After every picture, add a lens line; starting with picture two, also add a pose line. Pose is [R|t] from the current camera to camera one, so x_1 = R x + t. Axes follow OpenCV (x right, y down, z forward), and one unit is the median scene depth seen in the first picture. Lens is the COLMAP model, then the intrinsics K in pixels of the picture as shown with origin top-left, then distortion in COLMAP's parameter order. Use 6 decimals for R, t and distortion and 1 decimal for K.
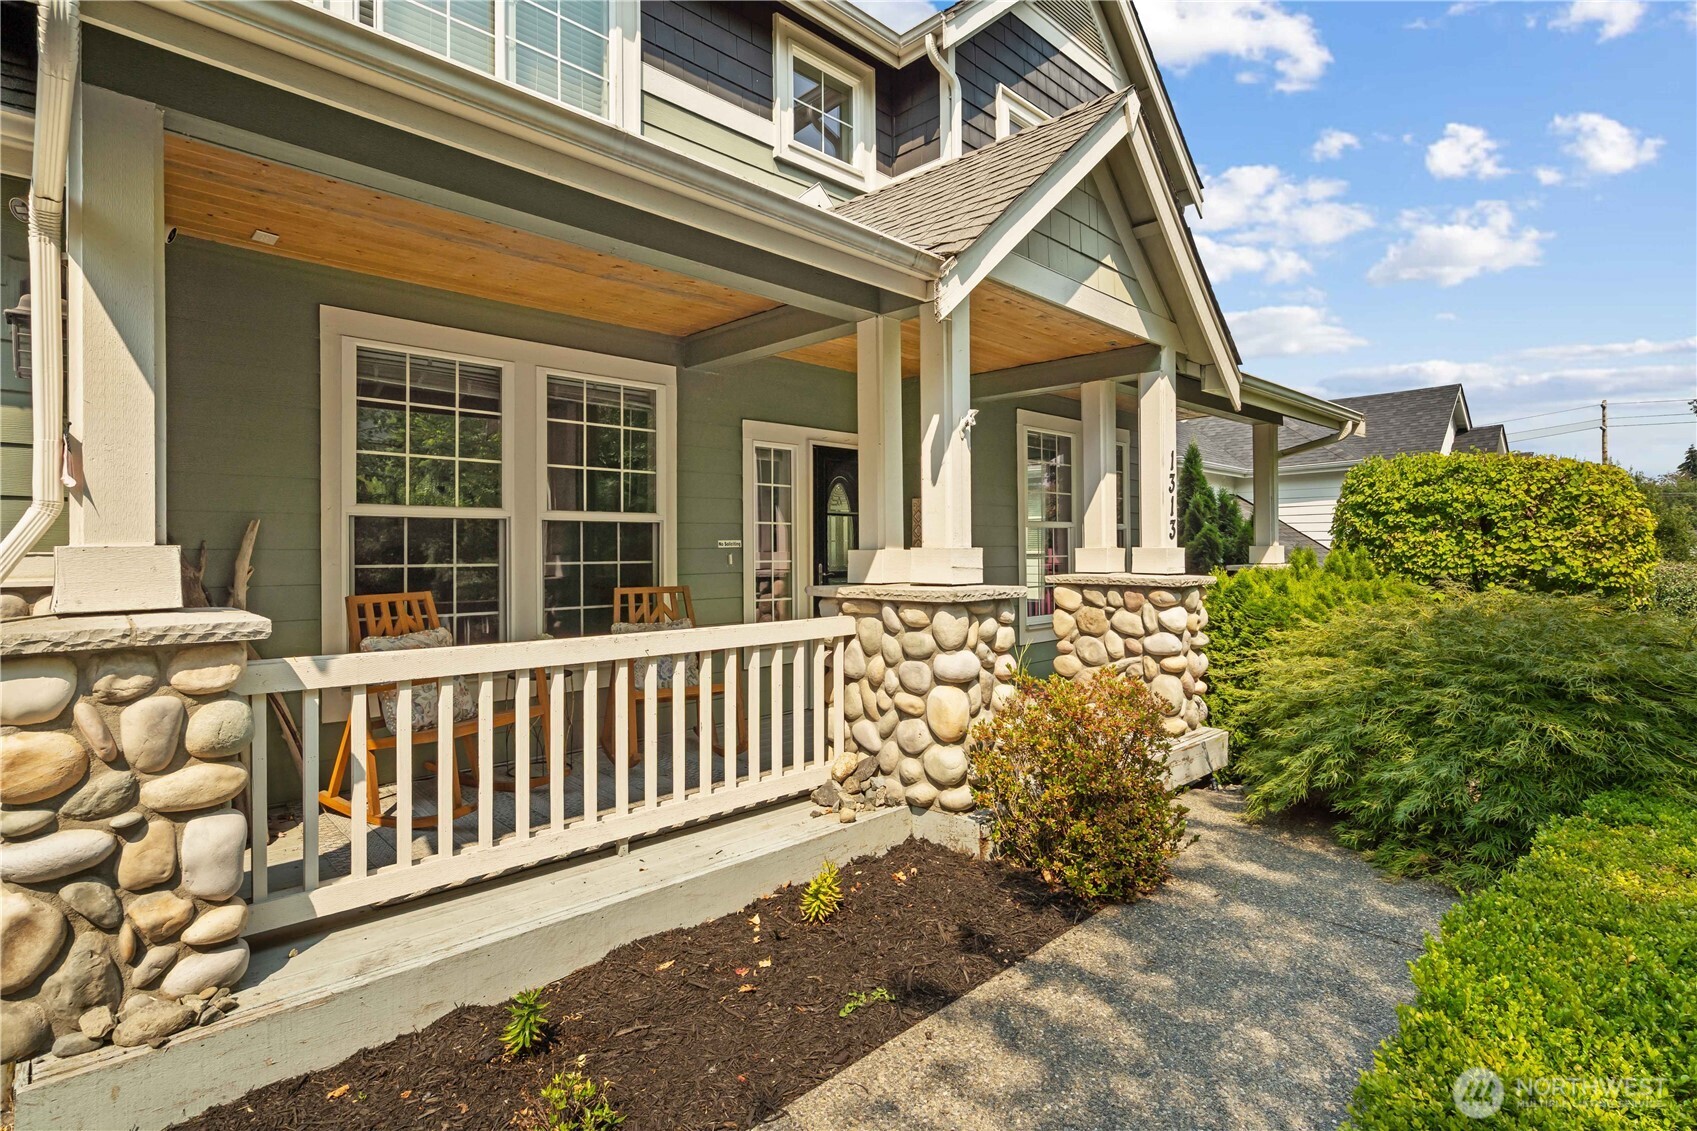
lens RADIAL K [[834.6, 0, 843.6], [0, 834.6, 549.1], [0, 0, 1]] dist [0.000137, 0.000208]
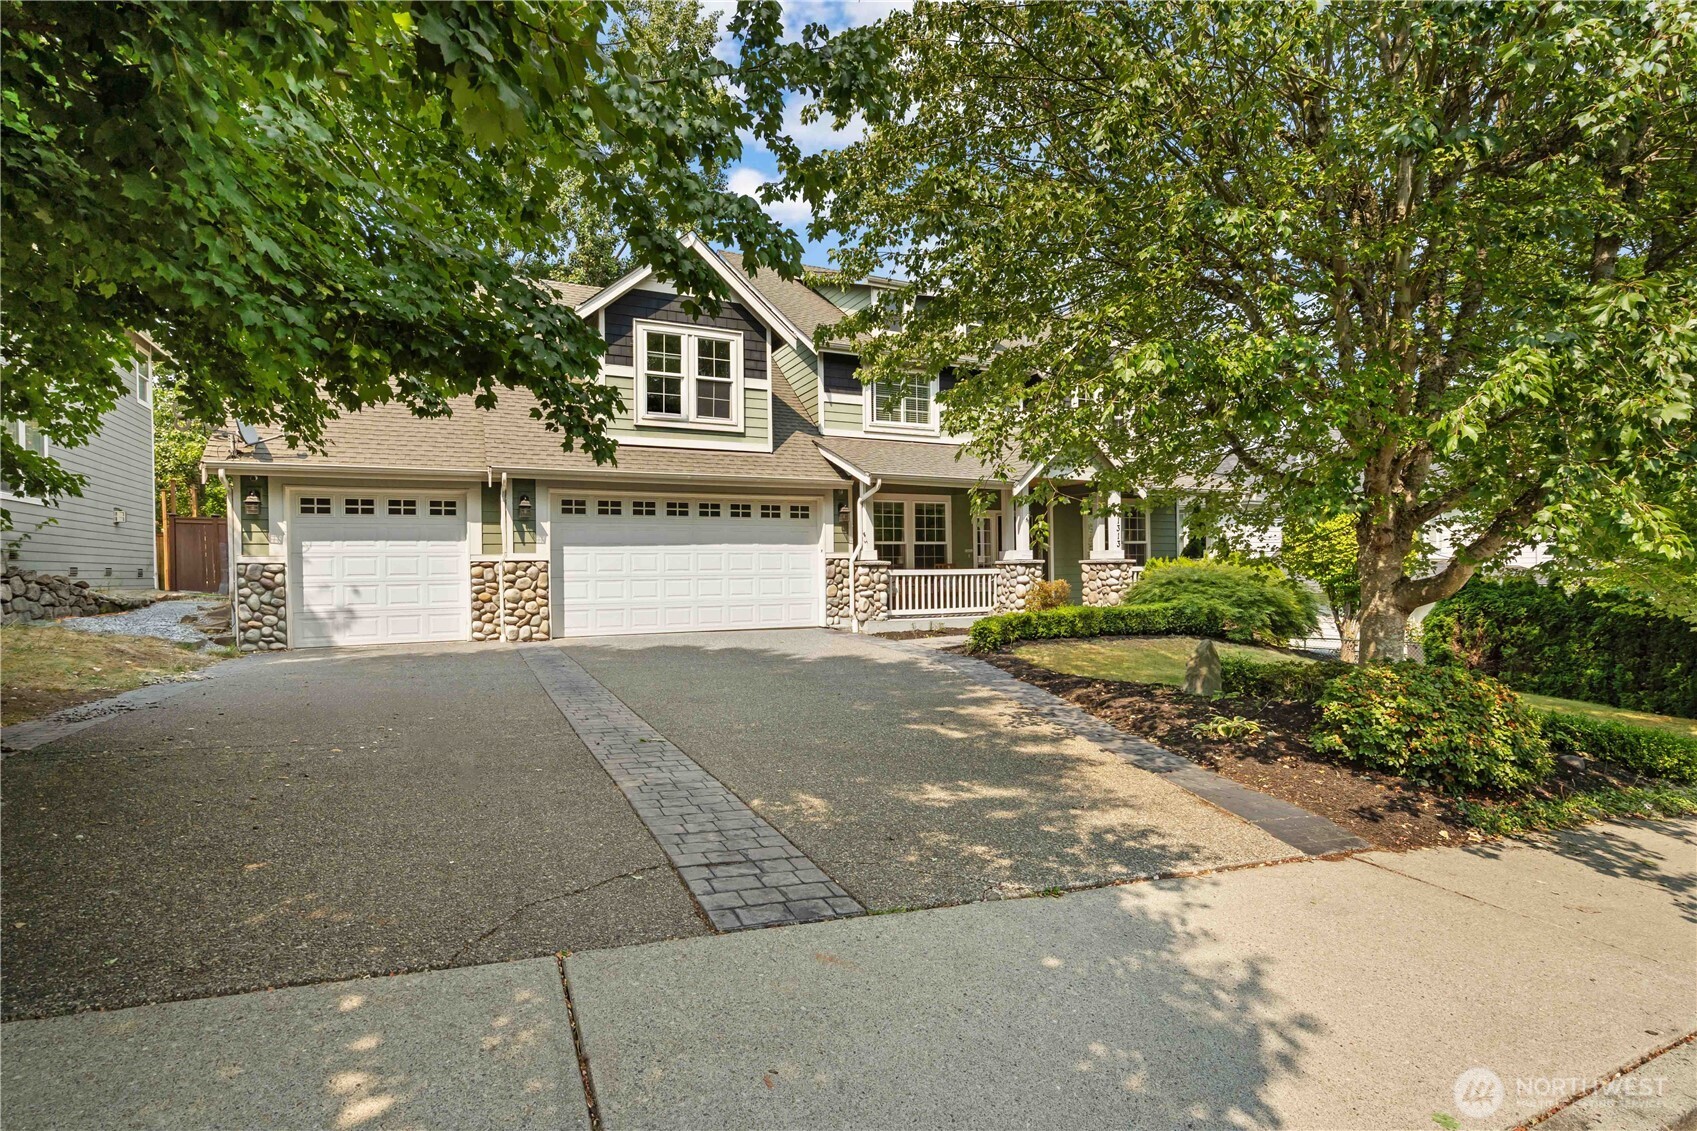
lens RADIAL K [[782.1, 0, 849.7], [0, 782.1, 567.7], [0, 0, 1]] dist [-0.003729, -0.000436]
pose [[0.951220, -0.007547, -0.308420, 0.506567], [0.008918, 0.999956, 0.003033, 0.065586], [0.308383, -0.005636, 0.951246, -2.834850]]
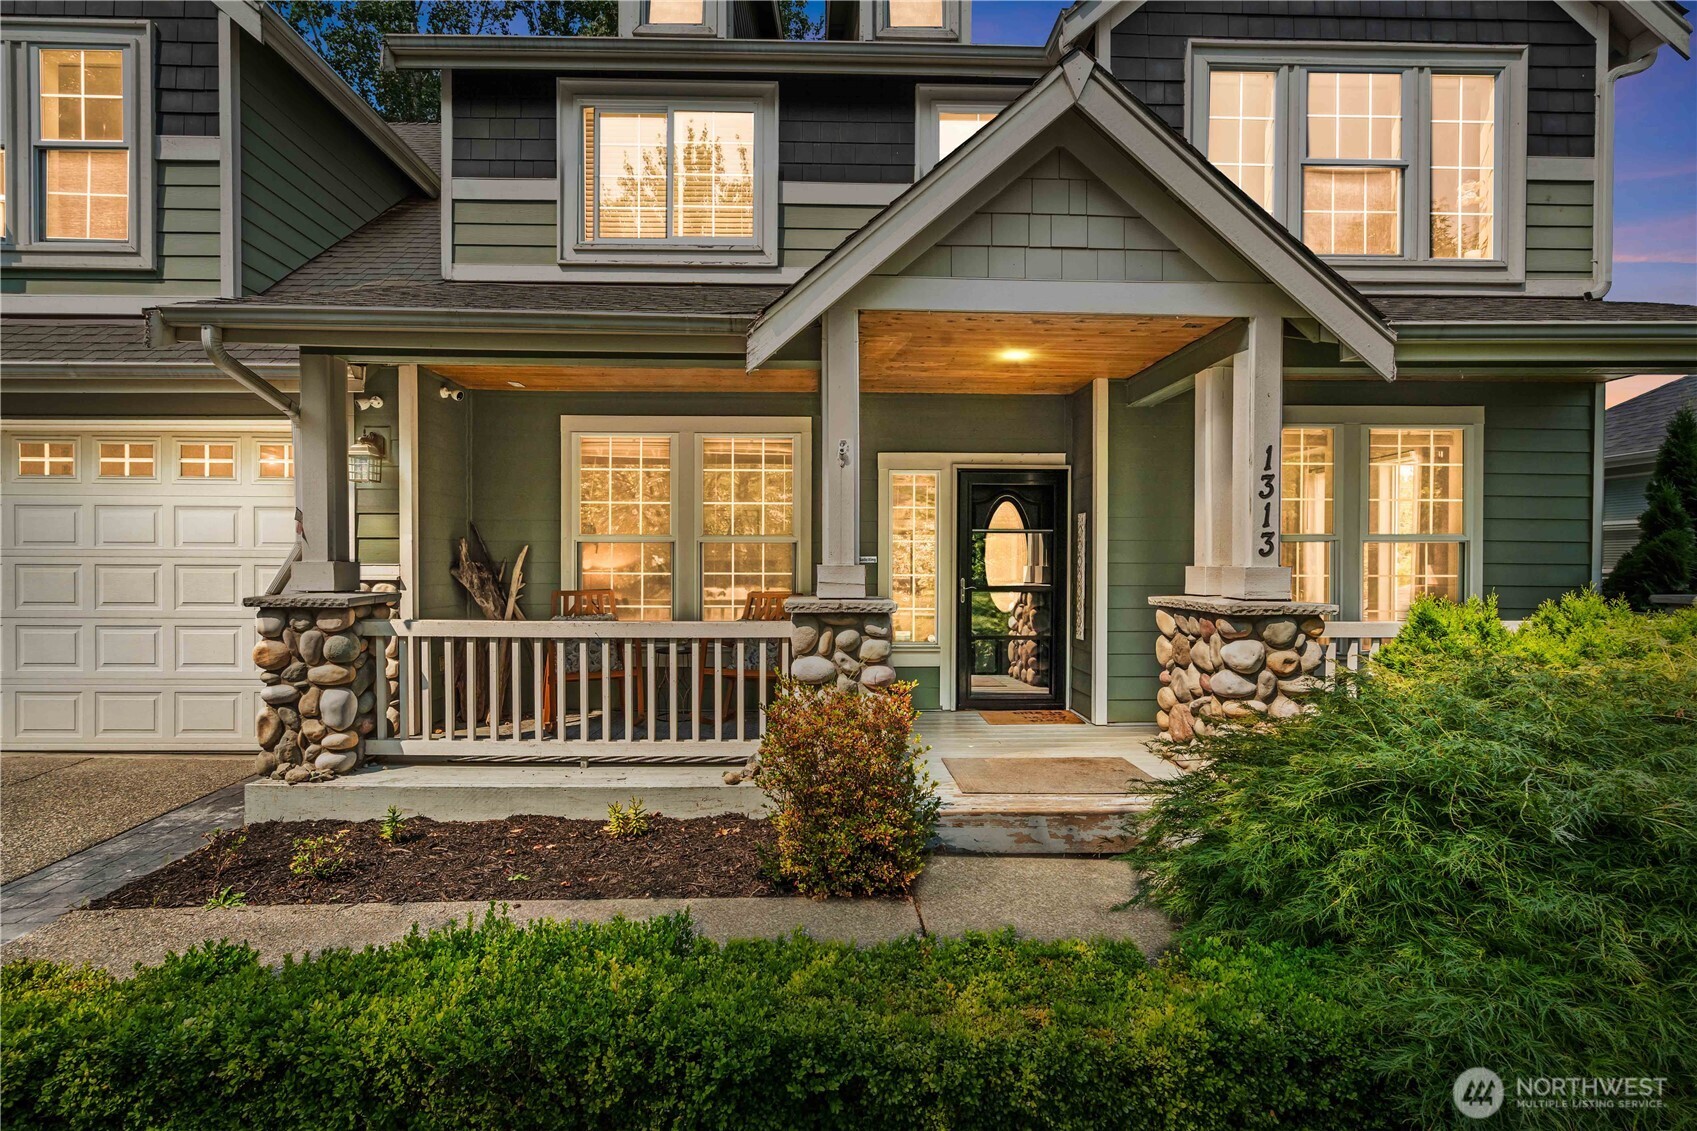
lens RADIAL K [[782.1, 0, 839.5], [0, 782.1, 570.5], [0, 0, 1]] dist [-0.003729, -0.000436]
pose [[0.731756, 0.014309, -0.681416, 0.897339], [-0.005052, 0.999866, 0.015571, -0.011300], [0.681548, -0.007952, 0.731730, 0.250894]]
